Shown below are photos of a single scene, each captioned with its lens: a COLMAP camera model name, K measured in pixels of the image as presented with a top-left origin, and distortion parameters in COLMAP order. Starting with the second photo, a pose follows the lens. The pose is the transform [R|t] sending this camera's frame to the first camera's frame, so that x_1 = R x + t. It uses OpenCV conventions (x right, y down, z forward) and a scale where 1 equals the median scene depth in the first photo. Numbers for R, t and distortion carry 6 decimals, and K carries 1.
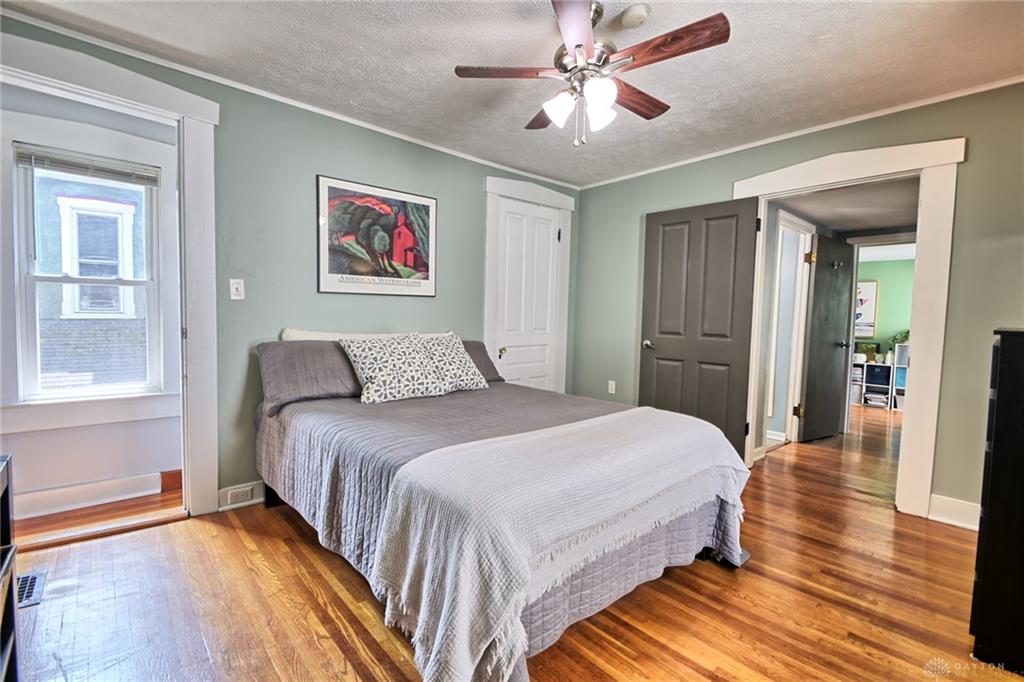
lens RADIAL K [[451.3, 0, 493.4], [0, 451.3, 337.1], [0, 0, 1]] dist [0.005102, -0.010494]
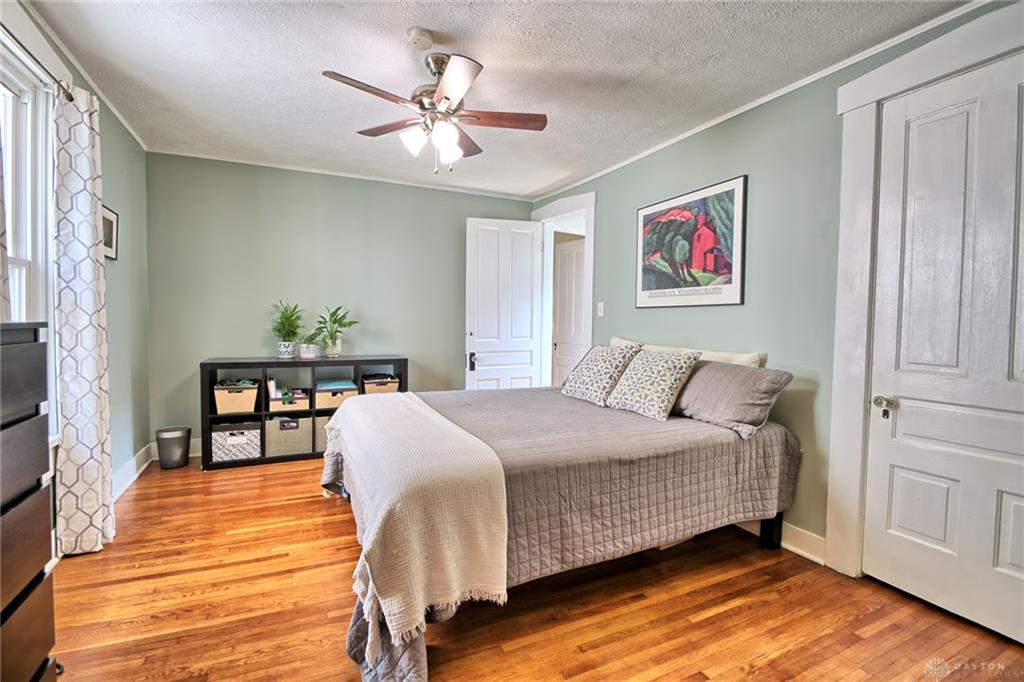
lens RADIAL K [[451.3, 0, 507.7], [0, 451.3, 339.4], [0, 0, 1]] dist [0.005102, -0.010494]
pose [[-0.263062, 0.013935, -0.964678, 0.753810], [-0.077017, 0.996401, 0.035396, -0.030351], [0.961700, 0.083608, -0.261042, 0.891449]]
